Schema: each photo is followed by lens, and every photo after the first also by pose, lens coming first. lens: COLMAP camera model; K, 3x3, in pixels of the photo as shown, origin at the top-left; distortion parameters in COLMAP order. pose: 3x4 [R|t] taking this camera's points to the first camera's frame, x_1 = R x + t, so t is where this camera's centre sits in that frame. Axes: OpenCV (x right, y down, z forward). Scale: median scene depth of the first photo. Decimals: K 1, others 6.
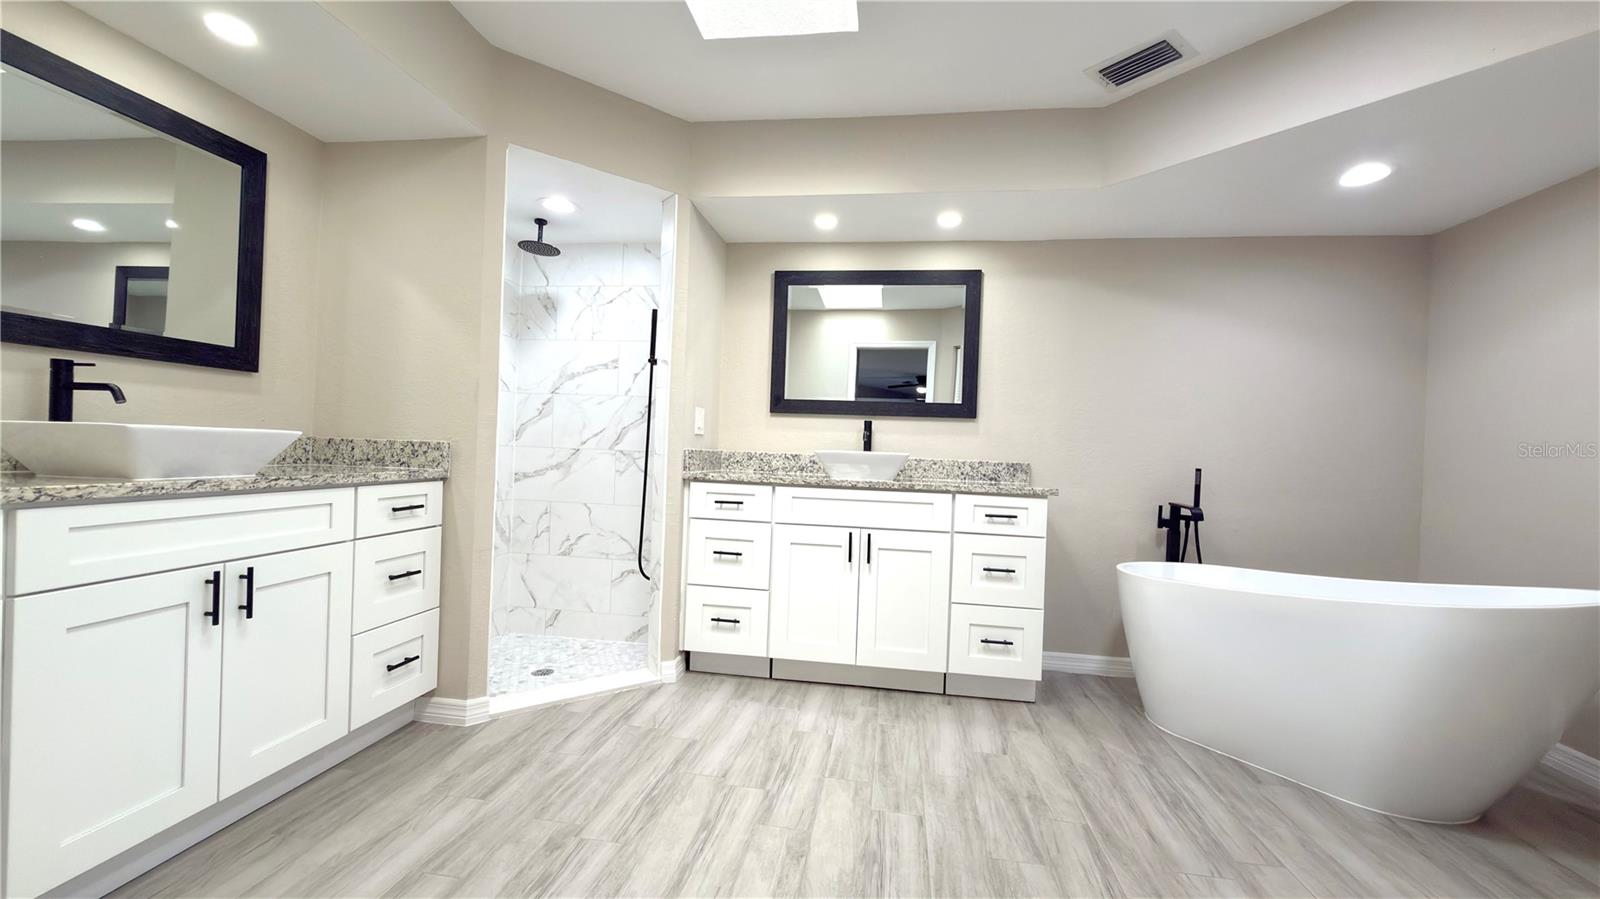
lens RADIAL K [[637.0, 0, 800.0], [0, 637.0, 449.5], [0, 0, 1]] dist [0.001223, -0.000303]
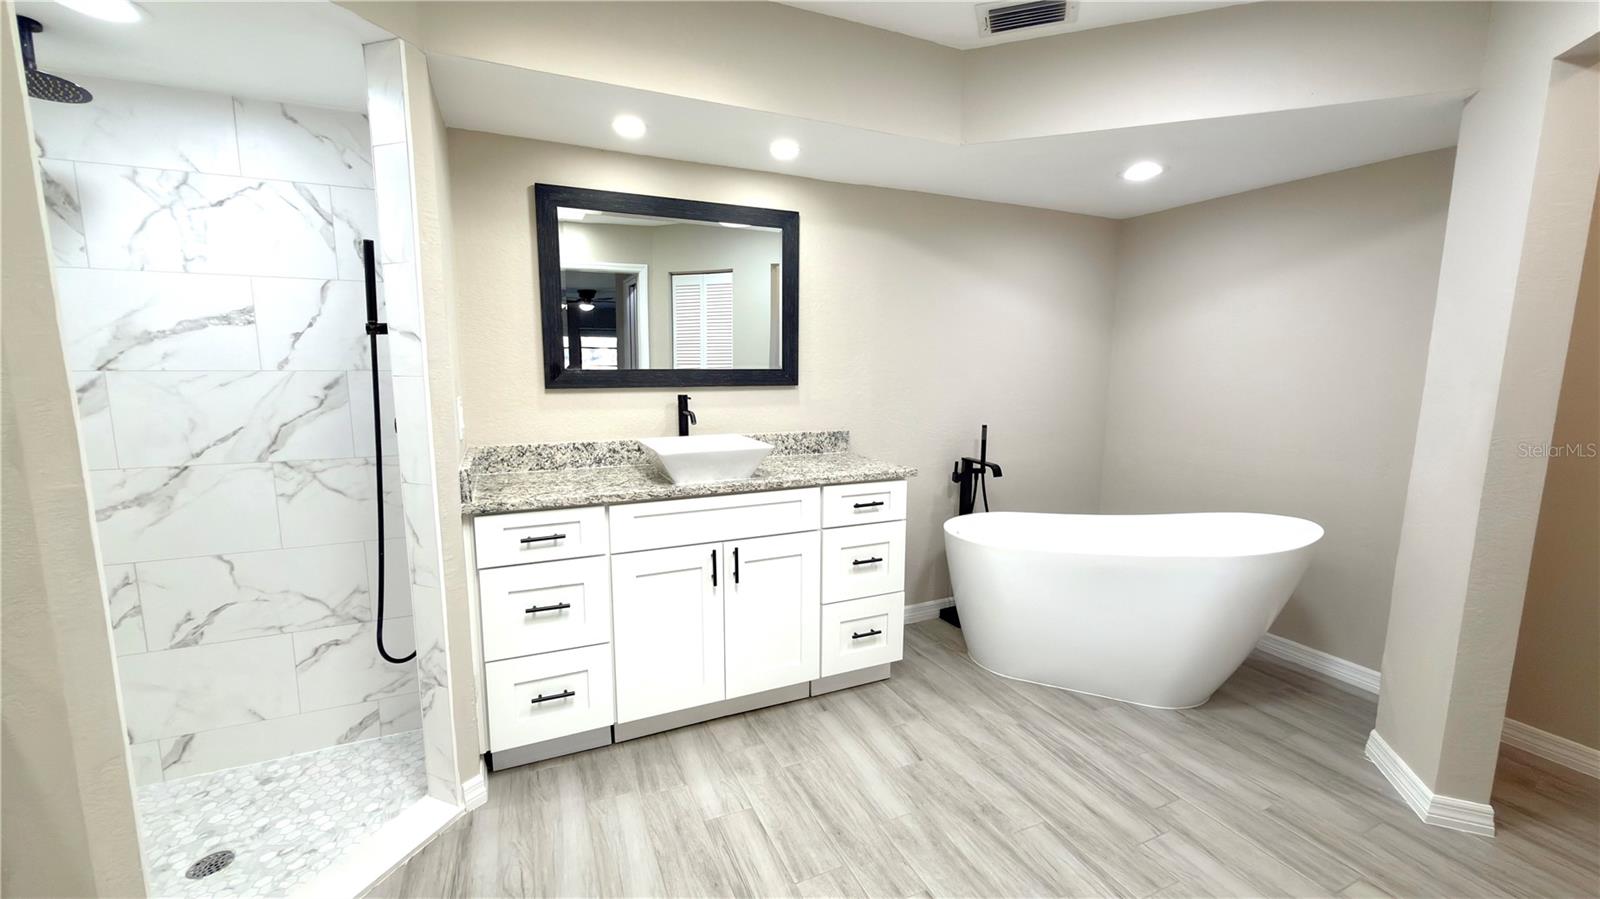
lens RADIAL K [[637.0, 0, 800.0], [0, 637.0, 449.5], [0, 0, 1]] dist [0.001223, -0.000303]
pose [[0.837031, -0.108814, 0.536227, -0.239418], [0.025093, 0.986628, 0.161042, -0.118236], [-0.546580, -0.121342, 0.828569, 0.280564]]
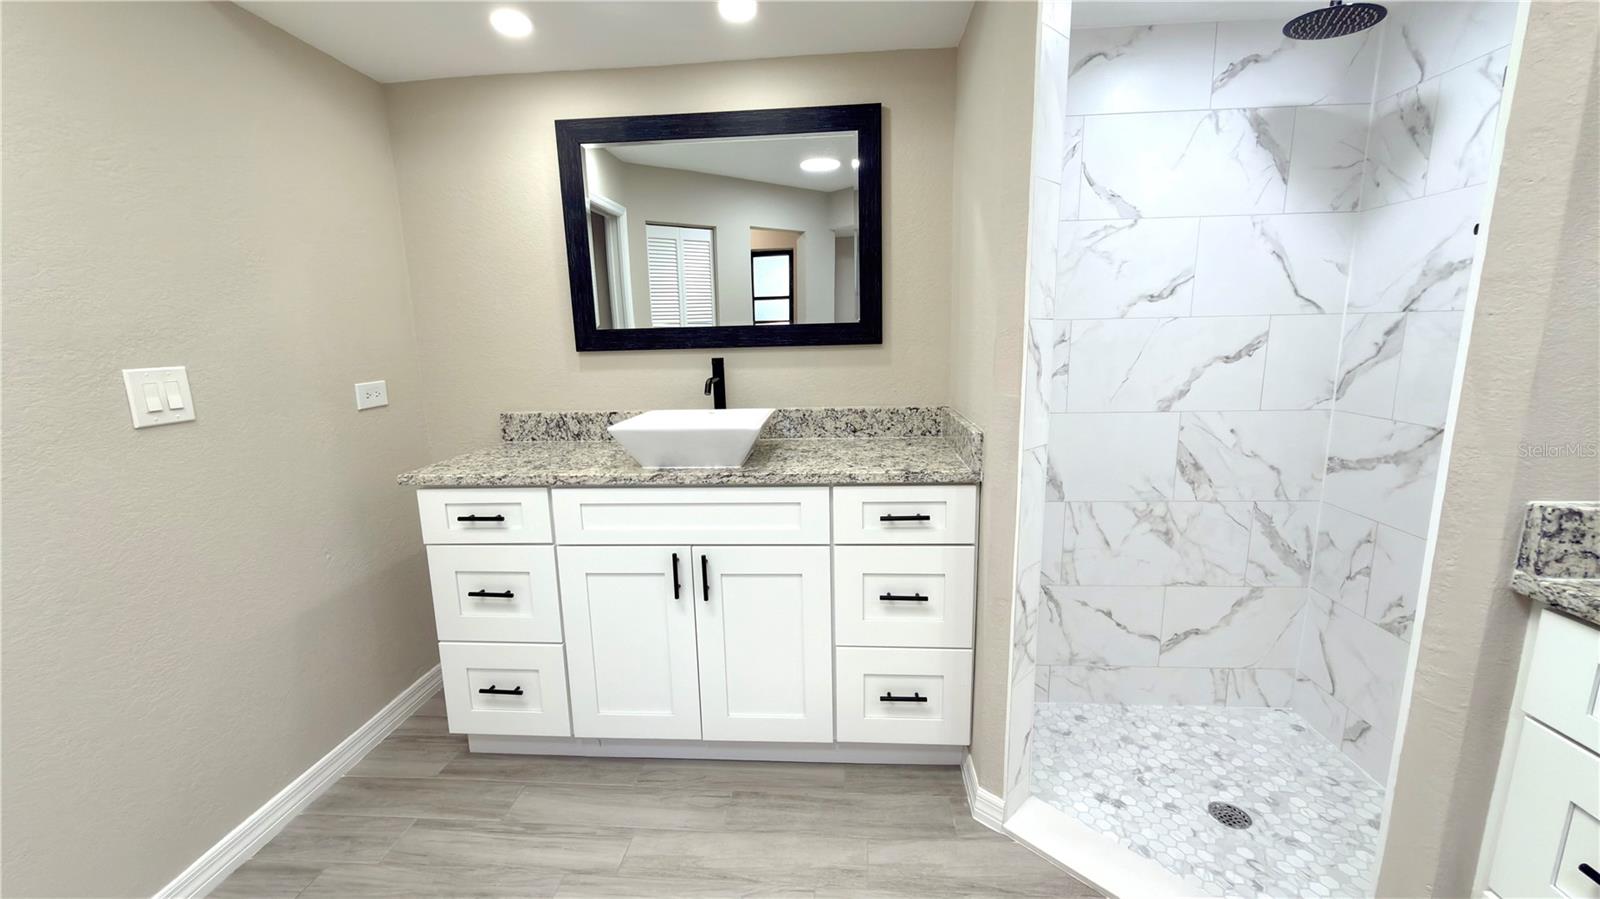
lens RADIAL K [[637.0, 0, 800.0], [0, 637.0, 449.5], [0, 0, 1]] dist [0.001223, -0.000303]
pose [[0.069025, 0.145773, -0.986907, 0.104989], [0.024371, 0.988725, 0.147746, -0.083732], [0.997317, -0.034250, 0.064694, 0.625410]]
